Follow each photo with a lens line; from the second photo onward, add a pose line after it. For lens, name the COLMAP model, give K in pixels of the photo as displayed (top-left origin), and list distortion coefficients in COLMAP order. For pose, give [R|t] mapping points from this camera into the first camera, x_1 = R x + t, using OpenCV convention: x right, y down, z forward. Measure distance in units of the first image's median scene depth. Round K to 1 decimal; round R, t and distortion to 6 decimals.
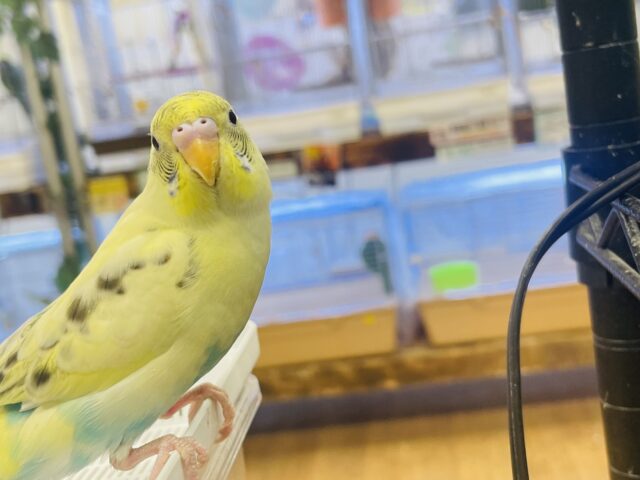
lens RADIAL K [[823.6, 0, 320.2], [0, 823.6, 259.3], [0, 0, 1]] dist [-0.069856, -0.036095]
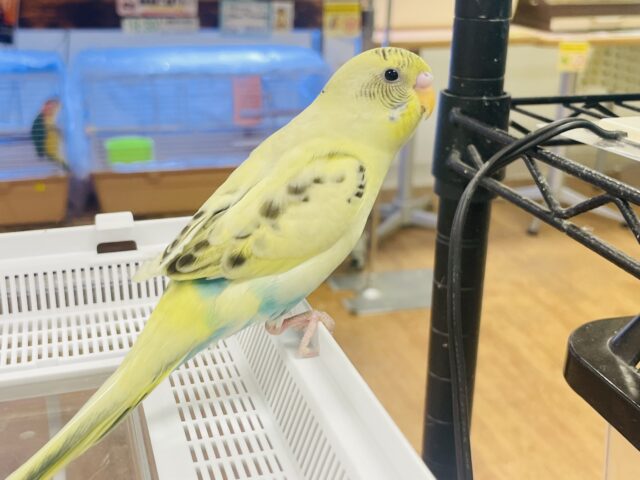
lens RADIAL K [[814.9, 0, 320.1], [0, 814.9, 227.9], [0, 0, 1]] dist [-0.003590, -0.548139]
pose [[0.912679, 0.067695, 0.403033, -0.712608], [-0.113052, 0.989522, 0.089807, -0.034073], [-0.392730, -0.127529, 0.910769, -0.197838]]
